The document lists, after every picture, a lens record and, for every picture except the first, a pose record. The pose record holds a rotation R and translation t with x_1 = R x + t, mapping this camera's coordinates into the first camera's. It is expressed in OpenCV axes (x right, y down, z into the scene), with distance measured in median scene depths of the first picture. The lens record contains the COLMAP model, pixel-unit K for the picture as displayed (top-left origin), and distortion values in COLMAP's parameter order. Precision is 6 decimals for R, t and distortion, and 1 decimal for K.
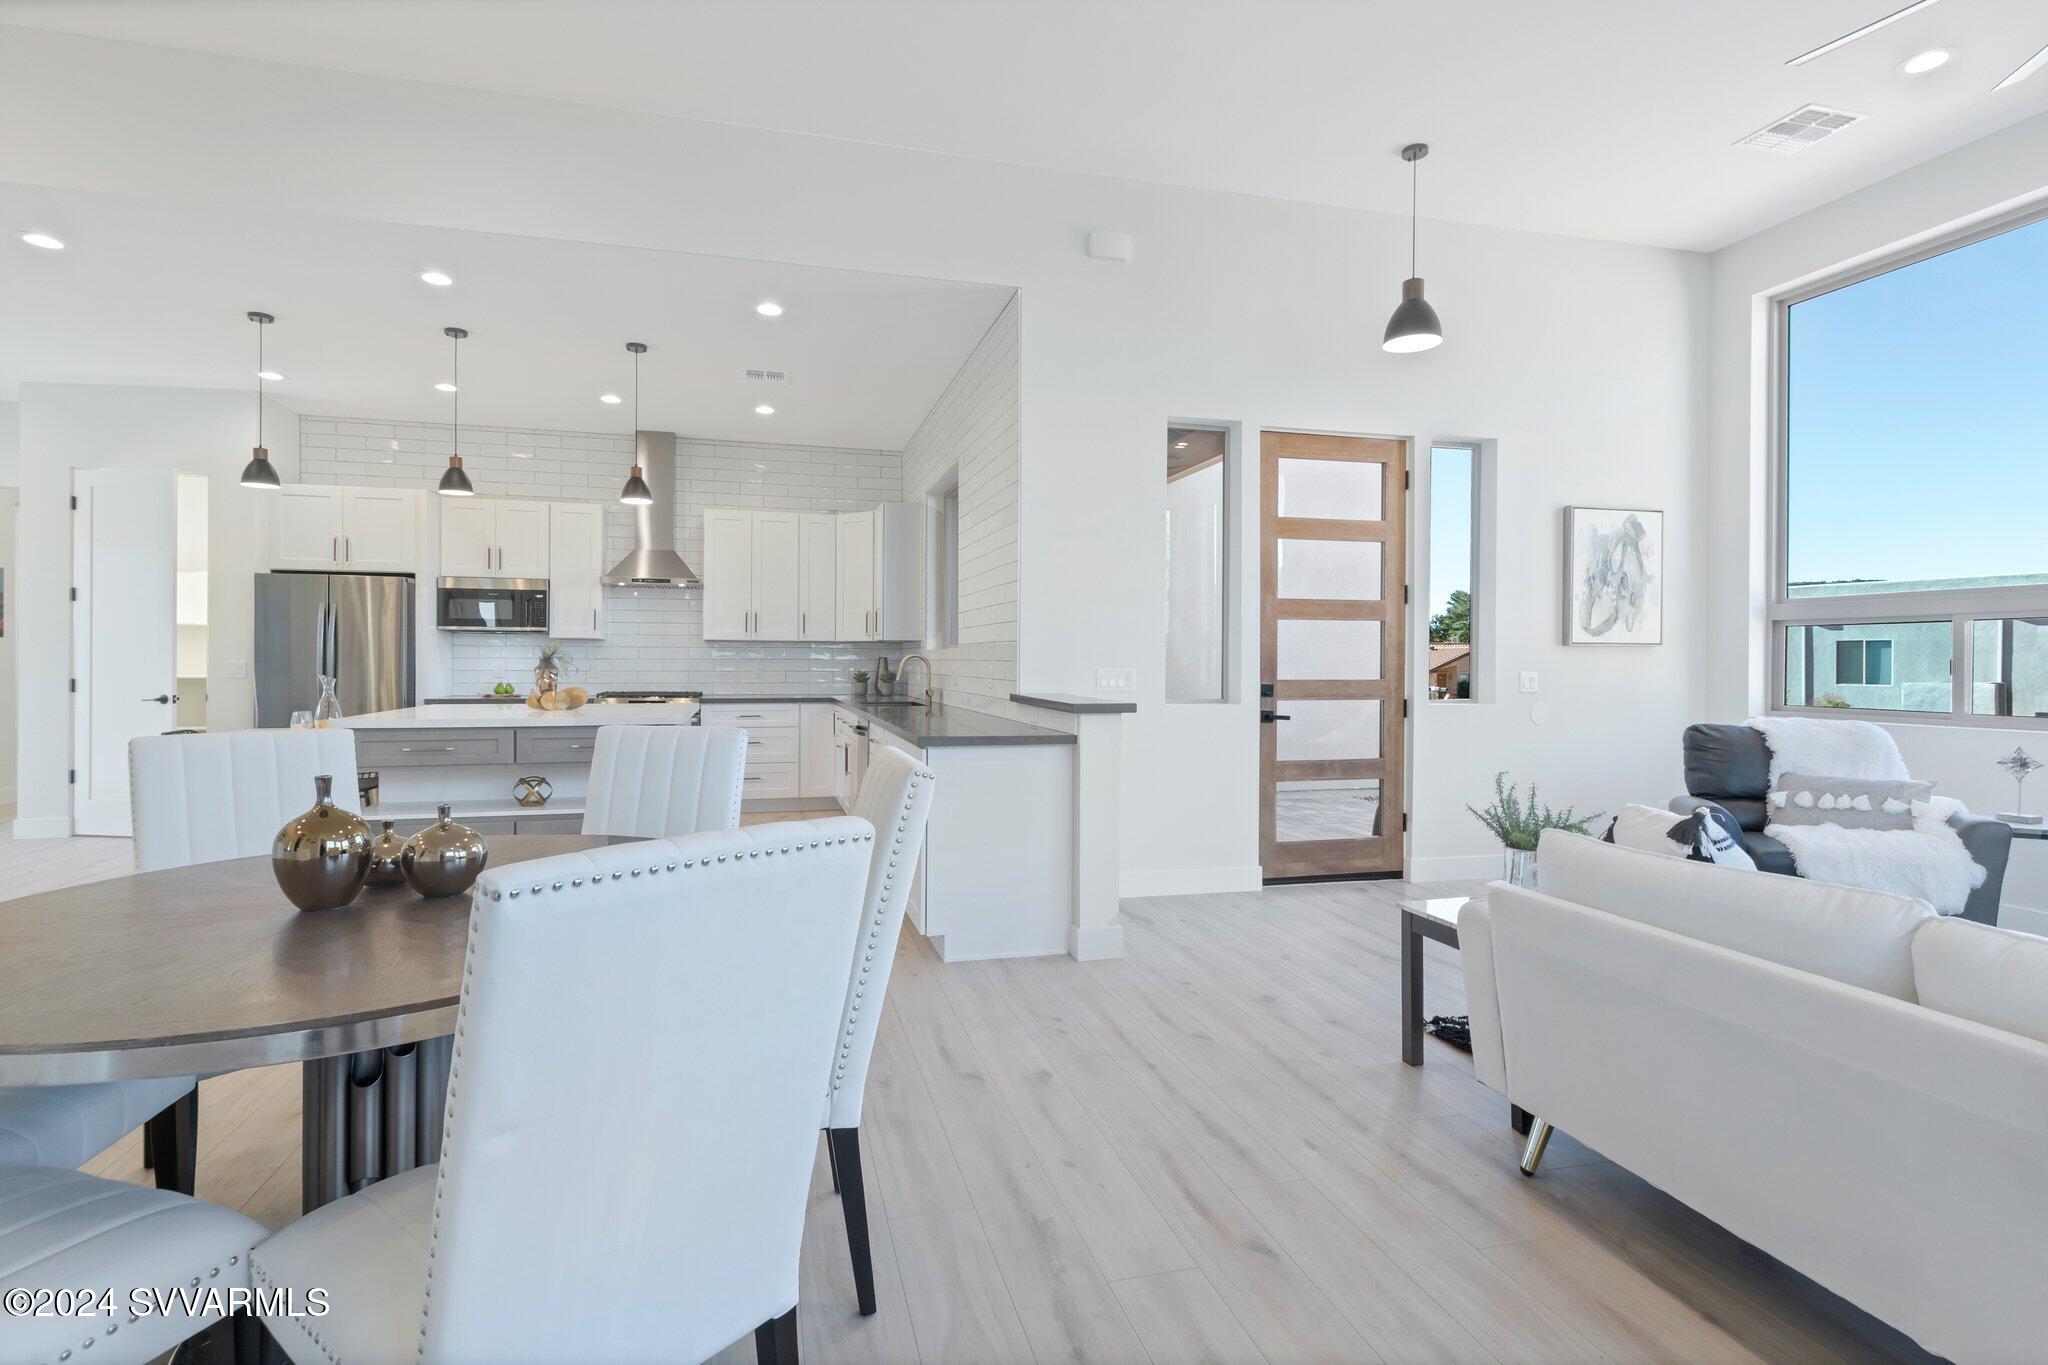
lens RADIAL K [[953.0, 0, 1002.9], [0, 953.0, 681.2], [0, 0, 1]] dist [0.009565, -0.001252]
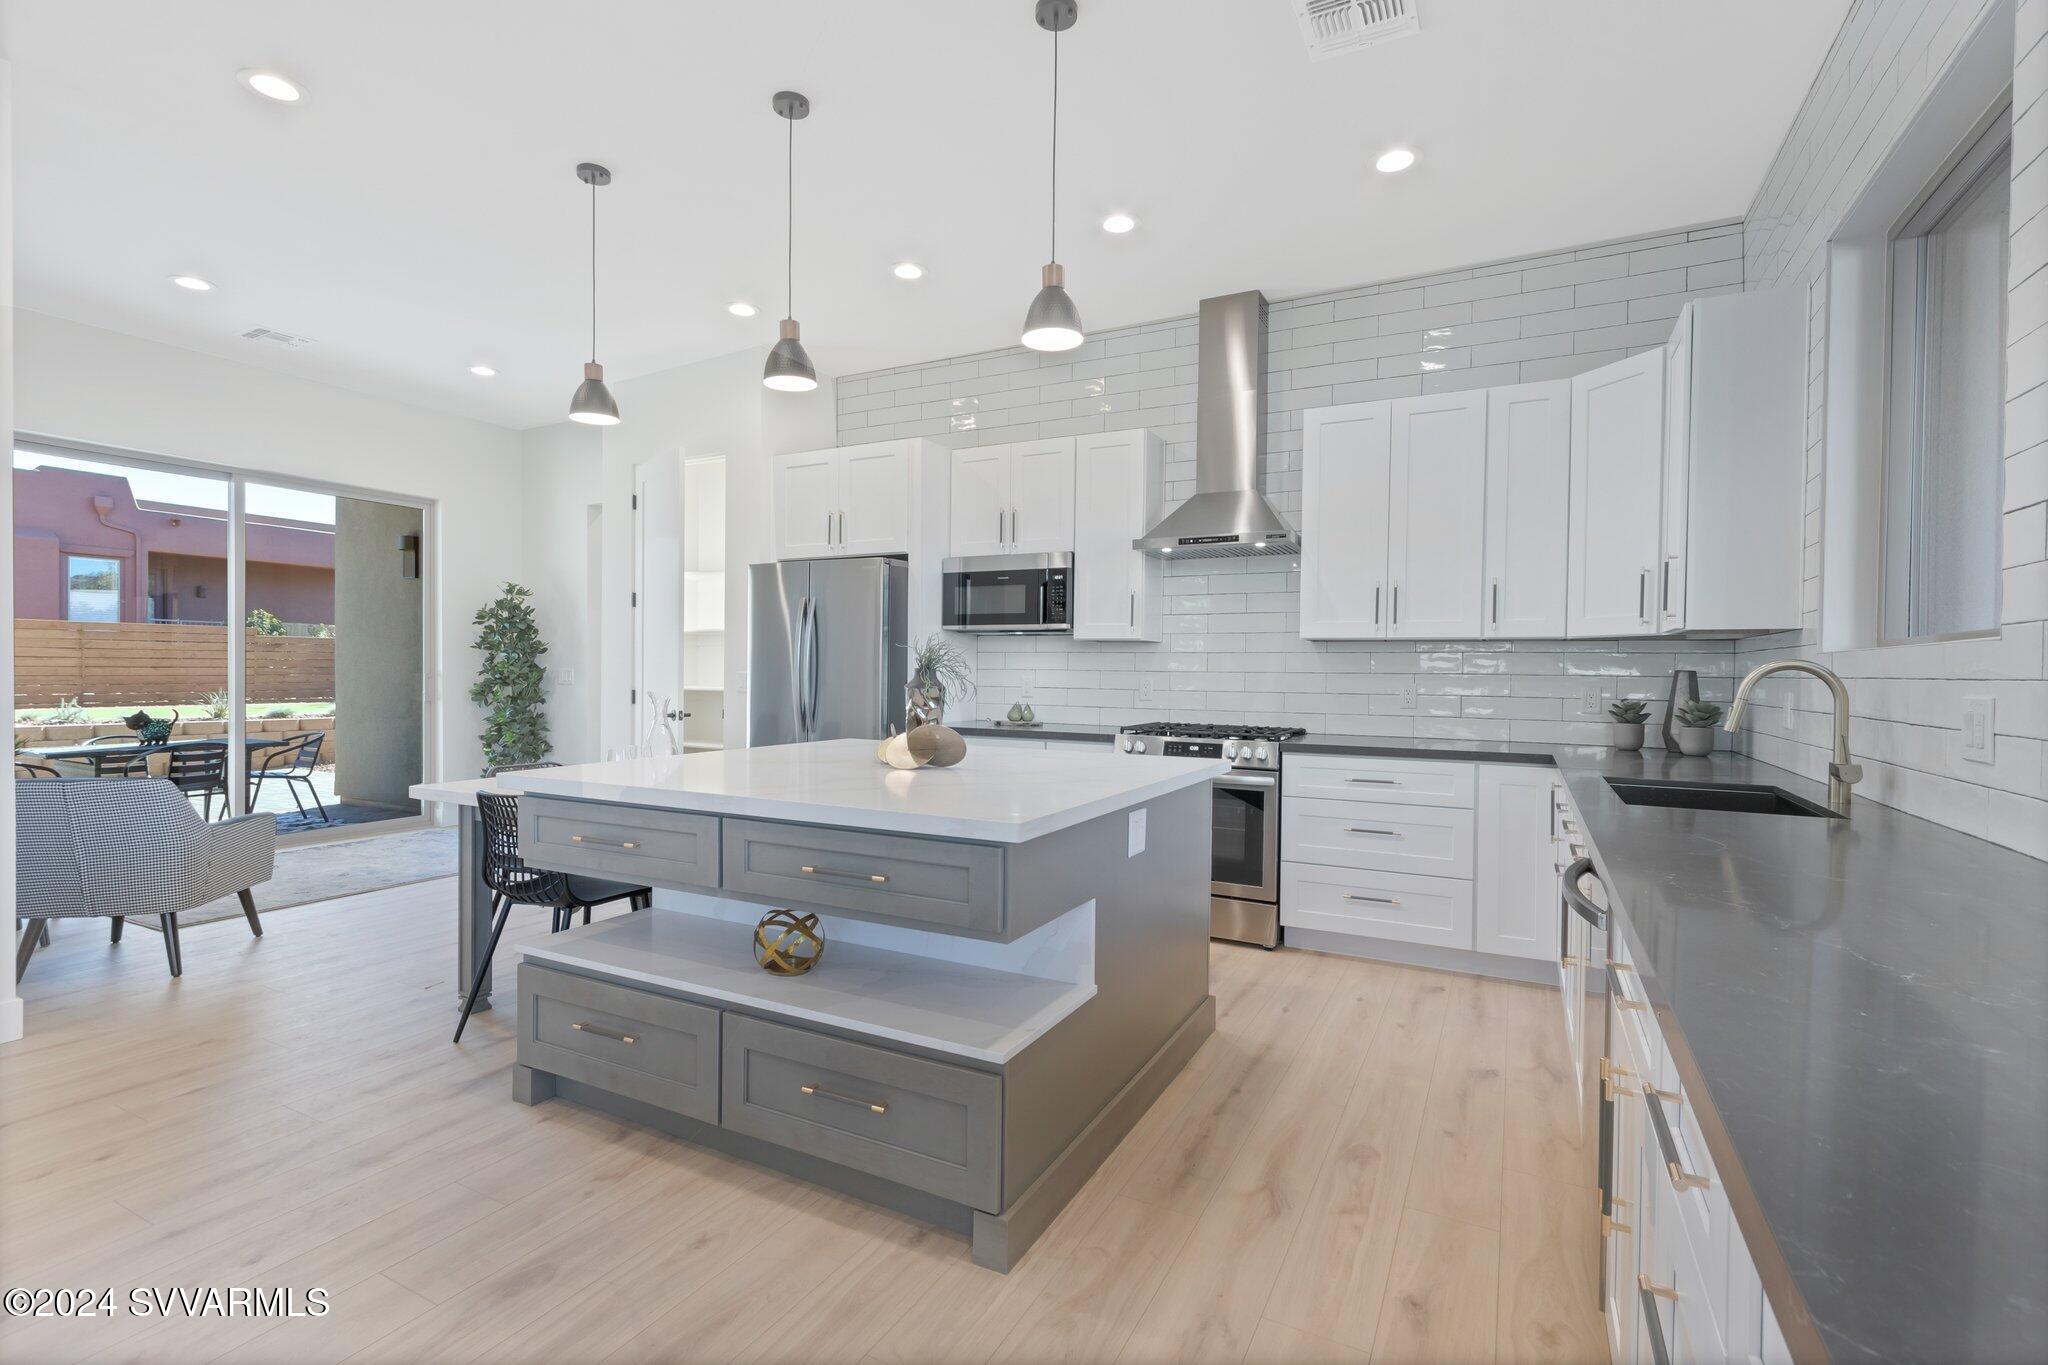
lens RADIAL K [[953.0, 0, 1002.9], [0, 953.0, 681.2], [0, 0, 1]] dist [0.009565, -0.001252]
pose [[0.726846, 0.010793, -0.686716, -0.053167], [-0.023972, 0.999666, -0.009661, -0.008519], [0.686382, 0.023484, 0.726862, 0.483661]]
